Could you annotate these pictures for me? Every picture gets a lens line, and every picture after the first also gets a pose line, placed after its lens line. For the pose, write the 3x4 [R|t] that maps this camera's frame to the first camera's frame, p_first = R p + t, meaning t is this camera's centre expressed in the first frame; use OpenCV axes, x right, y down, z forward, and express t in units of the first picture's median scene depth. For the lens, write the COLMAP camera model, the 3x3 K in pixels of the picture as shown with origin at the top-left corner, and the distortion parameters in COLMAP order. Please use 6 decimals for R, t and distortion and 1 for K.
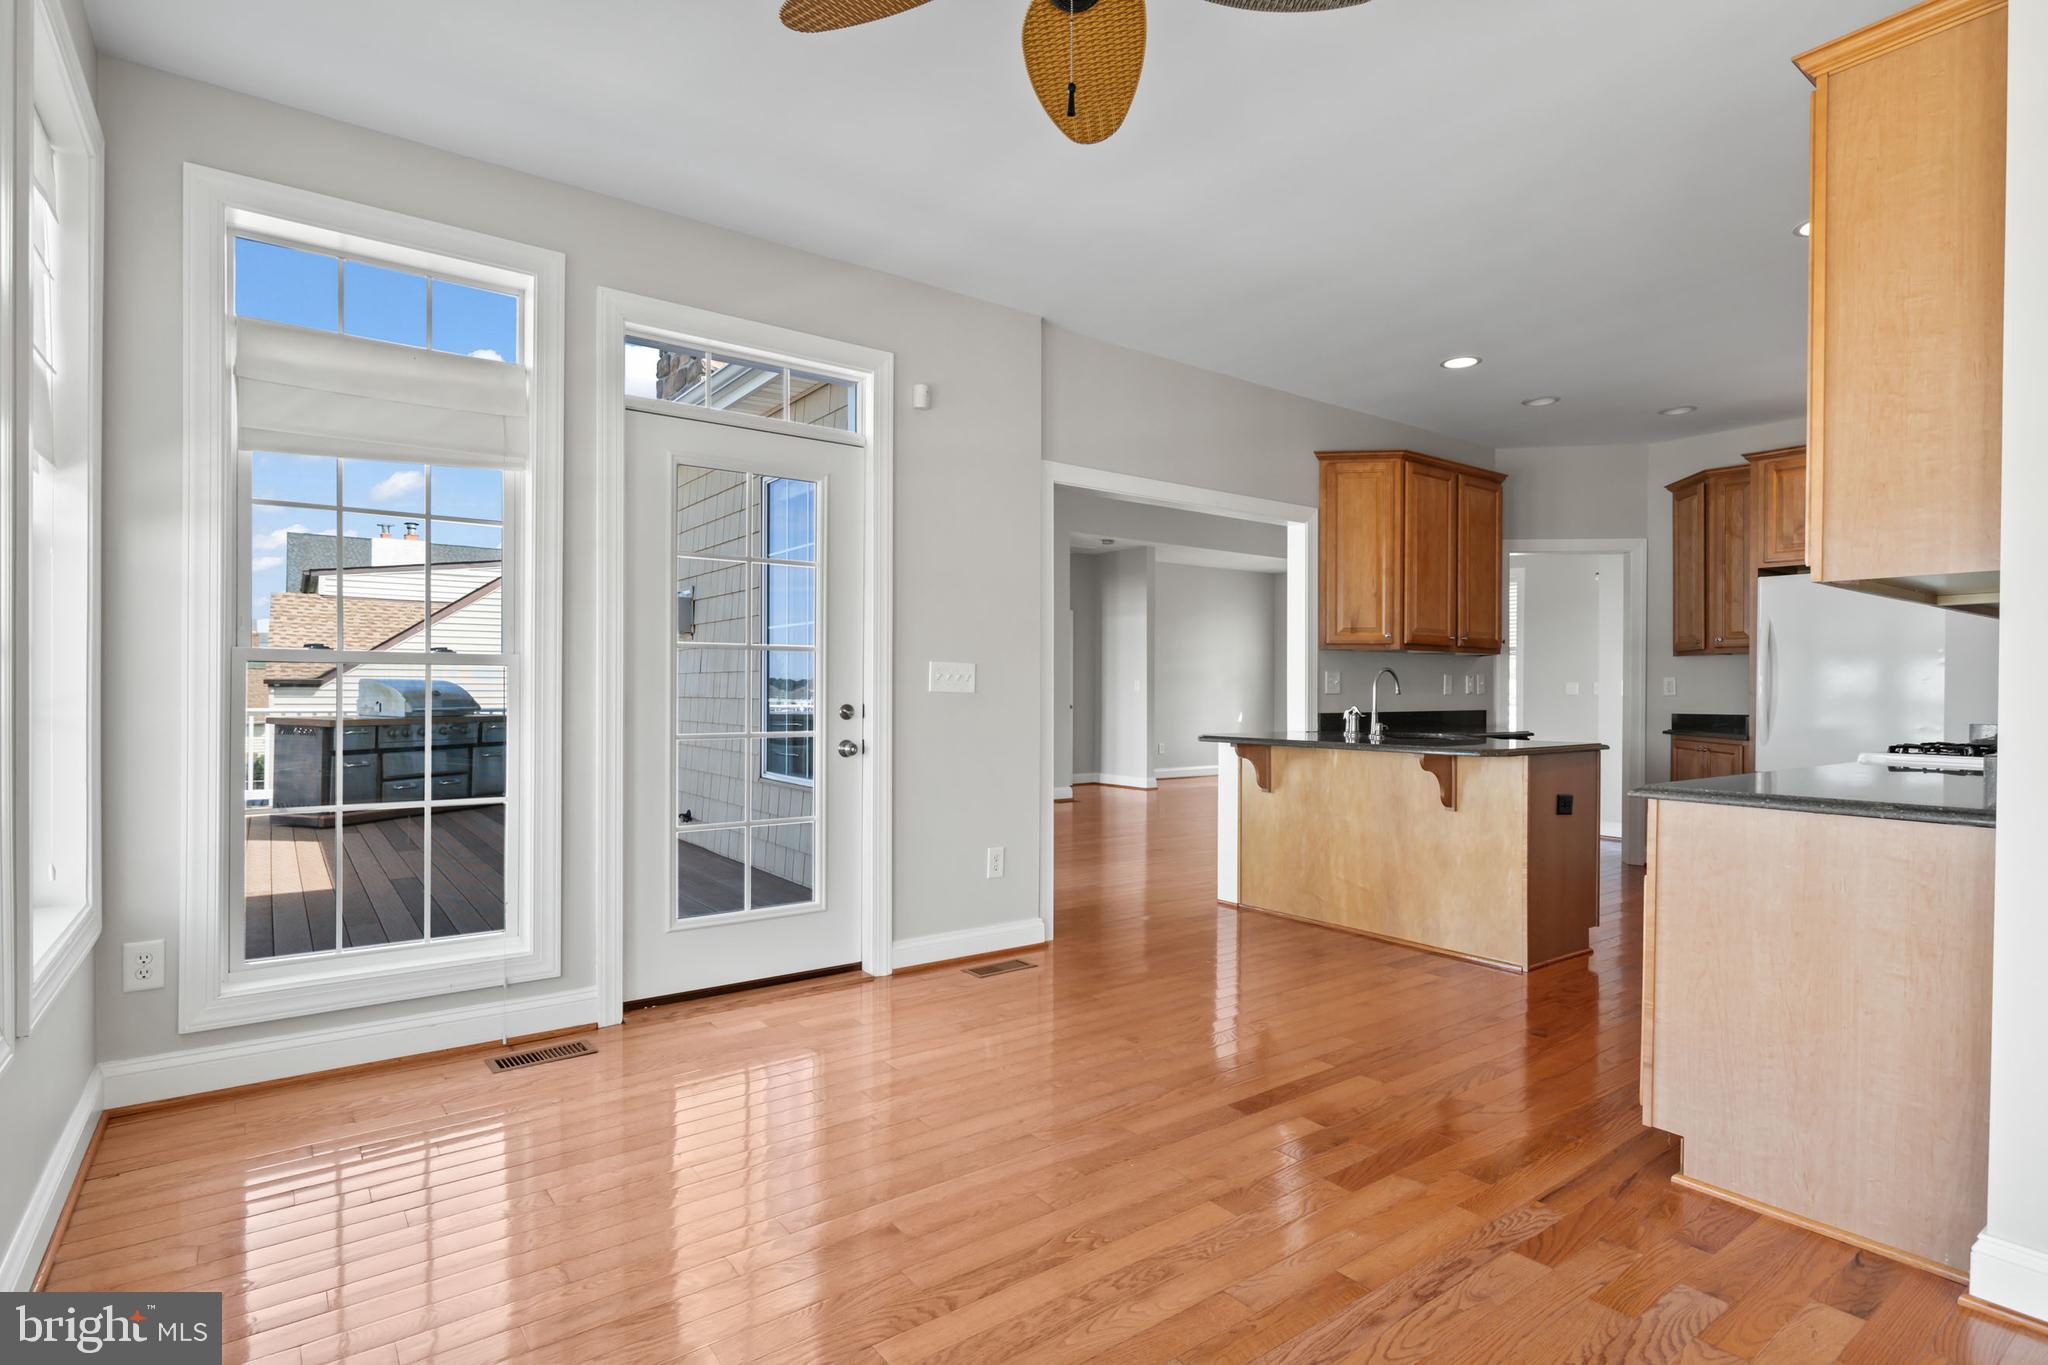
lens RADIAL K [[1024.3, 0, 1023.1], [0, 1024.3, 696.8], [0, 0, 1]] dist [-0.003496, 0.002607]
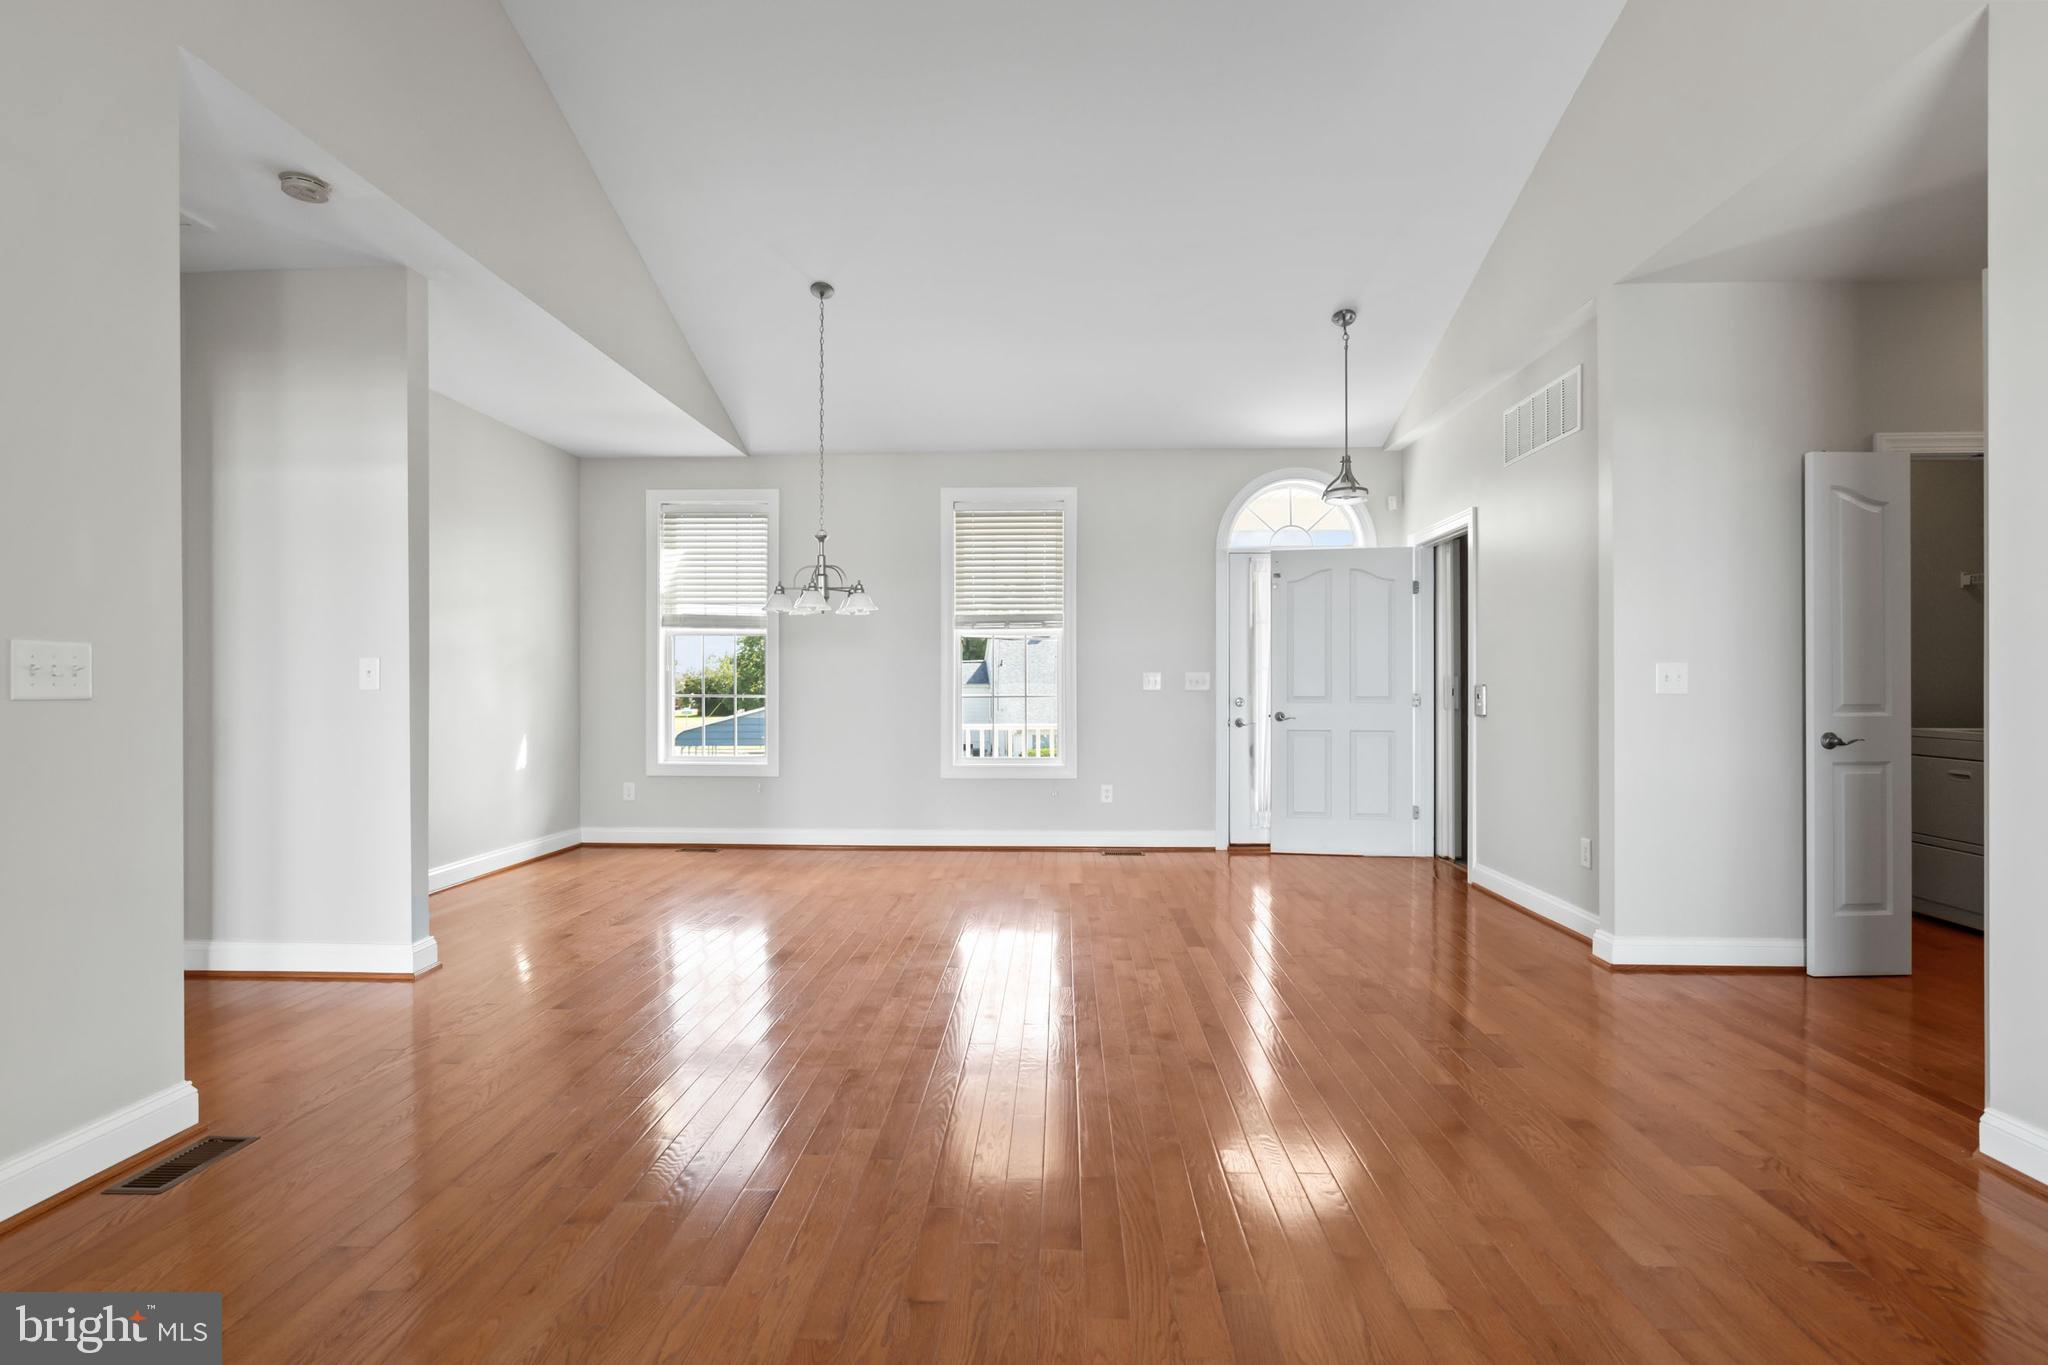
lens RADIAL K [[1024.3, 0, 1028.1], [0, 1024.3, 694.3], [0, 0, 1]] dist [-0.003496, 0.002607]
pose [[0.626855, -0.010769, 0.779062, -0.037693], [0.008728, 0.999939, 0.006799, -0.009773], [-0.779087, 0.002537, 0.626910, 1.387671]]
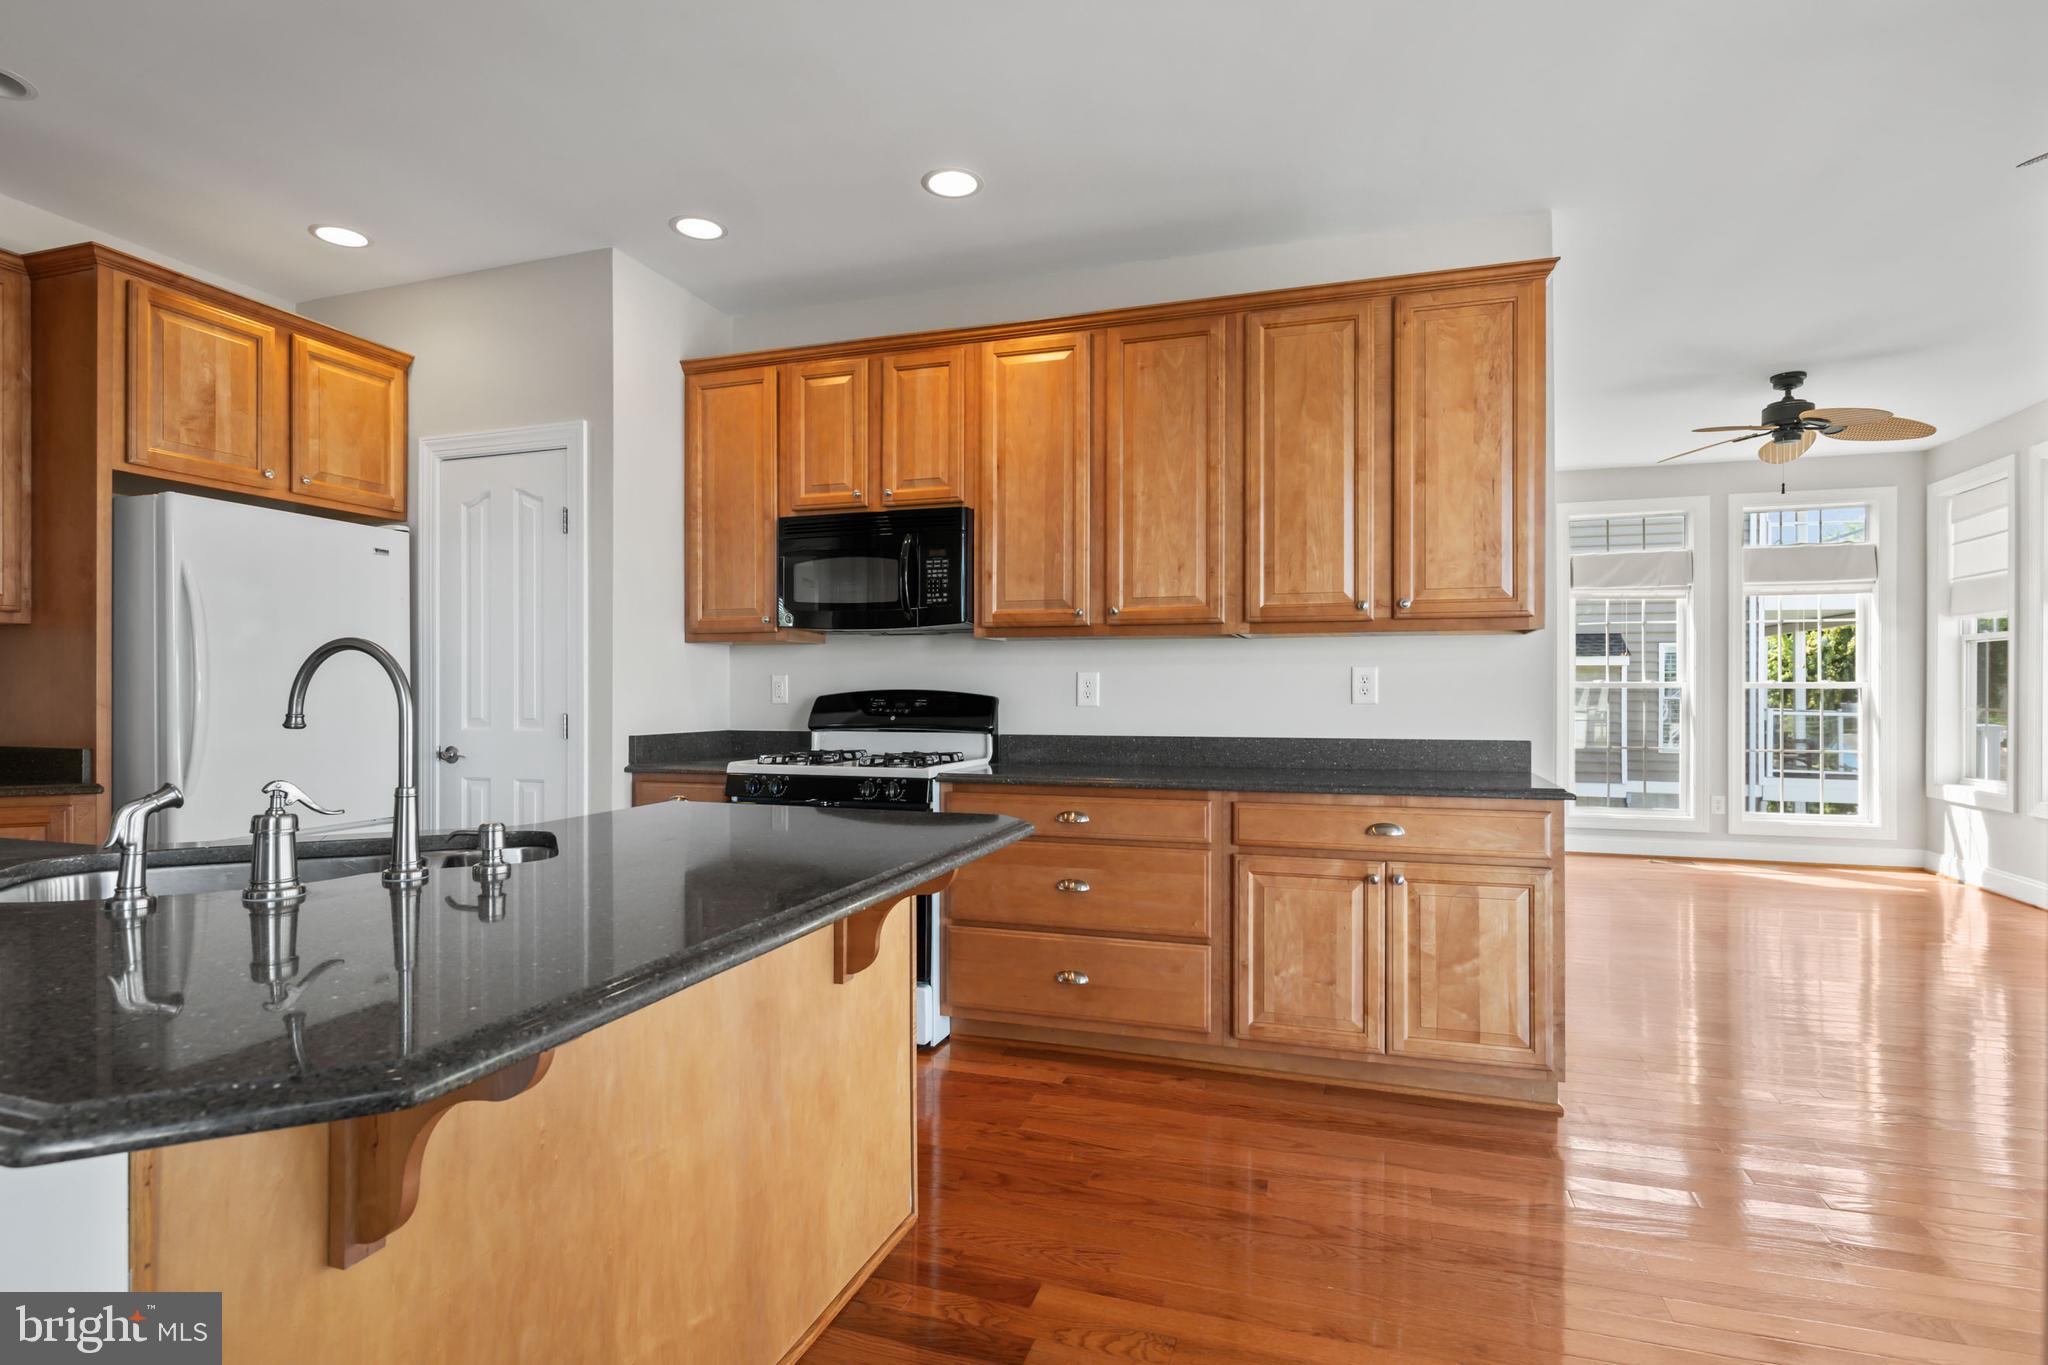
lens RADIAL K [[1024.3, 0, 1035.8], [0, 1024.3, 692.0], [0, 0, 1]] dist [-0.003496, 0.002607]
pose [[-0.577525, -0.008218, 0.816331, 0.004491], [-0.000031, 0.999950, 0.010045, -0.016294], [-0.816373, 0.005776, -0.577496, 1.003237]]
